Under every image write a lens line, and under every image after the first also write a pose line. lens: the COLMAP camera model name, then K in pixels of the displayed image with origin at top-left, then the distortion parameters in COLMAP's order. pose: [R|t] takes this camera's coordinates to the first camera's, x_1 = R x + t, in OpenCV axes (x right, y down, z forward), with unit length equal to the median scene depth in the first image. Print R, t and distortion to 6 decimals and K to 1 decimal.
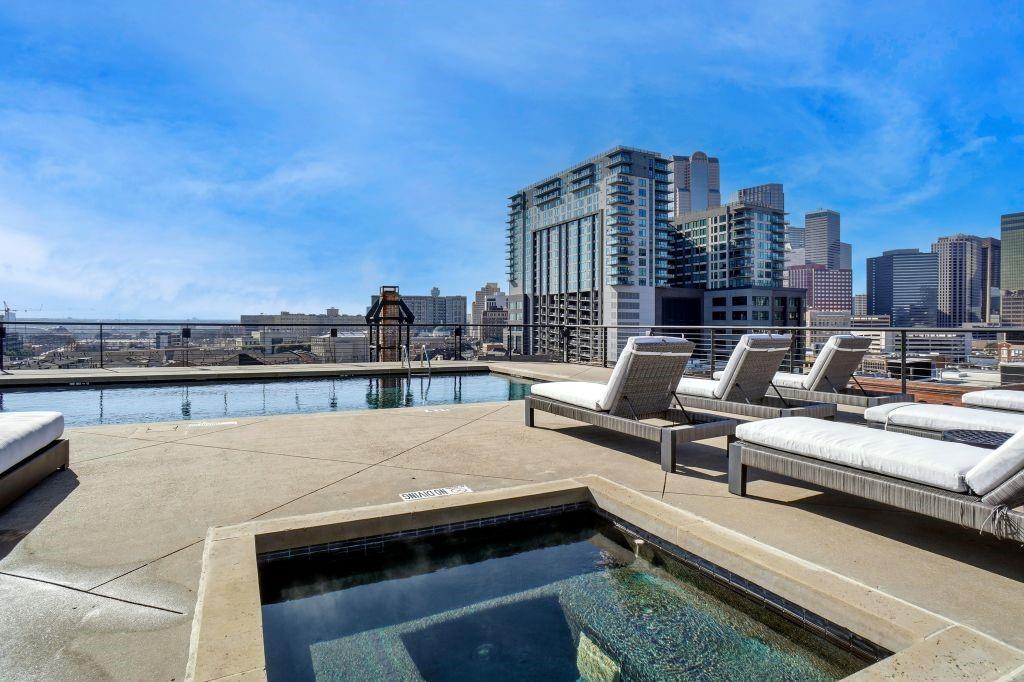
lens RADIAL K [[548.3, 0, 512.0], [0, 548.3, 341.0], [0, 0, 1]] dist [-0.084405, 0.056872]
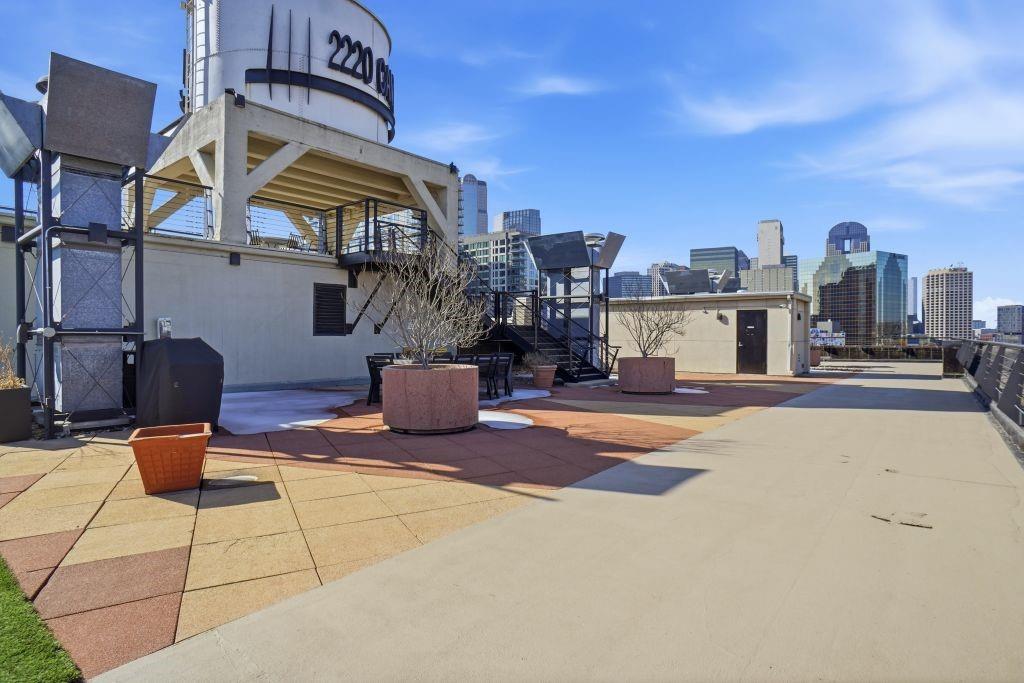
lens RADIAL K [[548.3, 0, 512.0], [0, 548.3, 341.5], [0, 0, 1]] dist [-0.084405, 0.056872]
pose [[0.912286, -0.005036, 0.409522, -0.087337], [0.011660, 0.999838, -0.013680, 0.009972], [-0.409387, 0.017255, 0.912197, -0.109958]]
